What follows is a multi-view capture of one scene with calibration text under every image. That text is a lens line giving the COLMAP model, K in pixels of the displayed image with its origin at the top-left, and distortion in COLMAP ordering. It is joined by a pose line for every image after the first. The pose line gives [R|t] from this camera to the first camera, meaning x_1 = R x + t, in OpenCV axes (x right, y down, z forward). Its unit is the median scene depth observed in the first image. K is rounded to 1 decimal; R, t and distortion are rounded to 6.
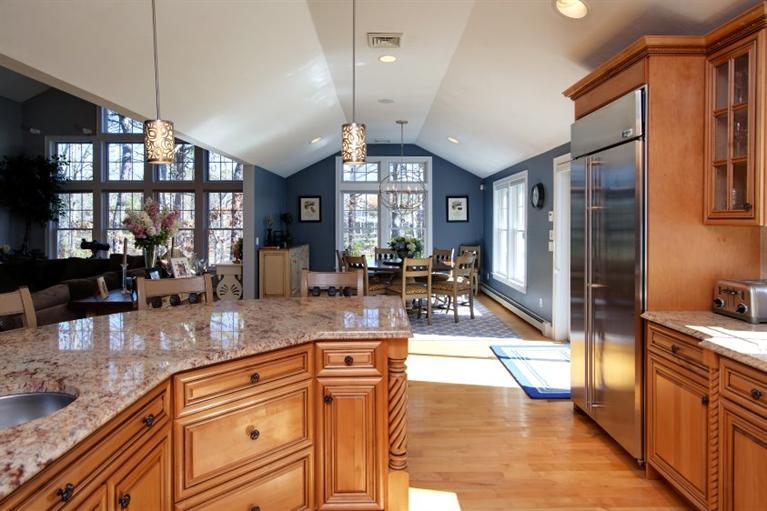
lens RADIAL K [[451.6, 0, 383.7], [0, 451.6, 221.6], [0, 0, 1]] dist [-0.000864, 0.002385]
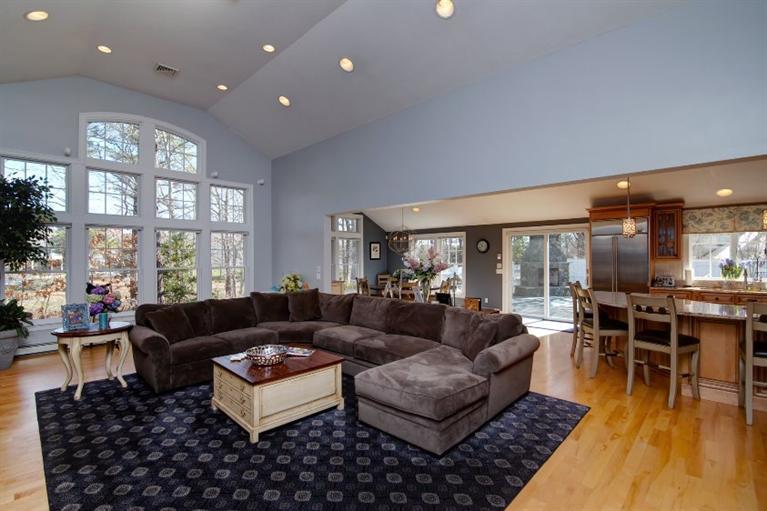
lens RADIAL K [[360.9, 0, 383.5], [0, 360.9, 257.8], [0, 0, 1]] dist [-0.020644, -0.000386]
pose [[0.697219, -0.003901, 0.716847, -0.966556], [0.003506, 0.999992, 0.002032, -0.009808], [-0.716849, 0.001097, 0.697227, 0.191391]]
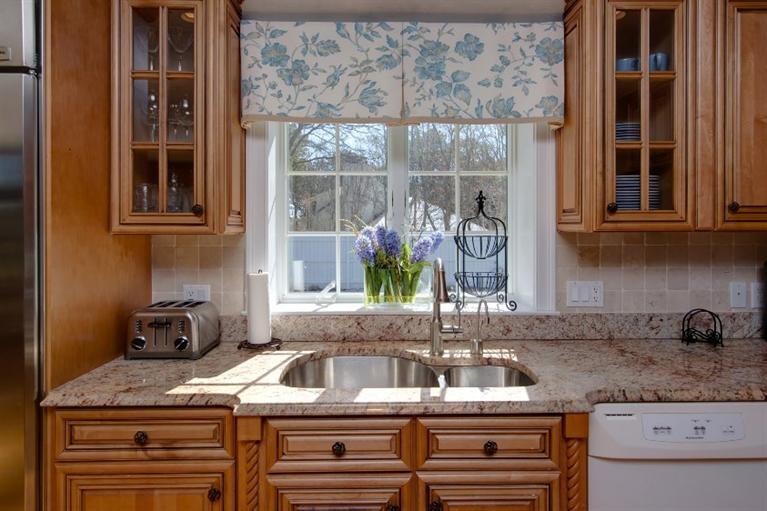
lens RADIAL K [[451.6, 0, 389.5], [0, 451.6, 234.1], [0, 0, 1]] dist [-0.000864, 0.002385]
pose [[-0.017980, -0.008998, 0.999798, 0.008457], [-0.000225, 0.999960, 0.008996, 0.000572], [-0.999838, -0.000063, -0.017982, 0.191840]]
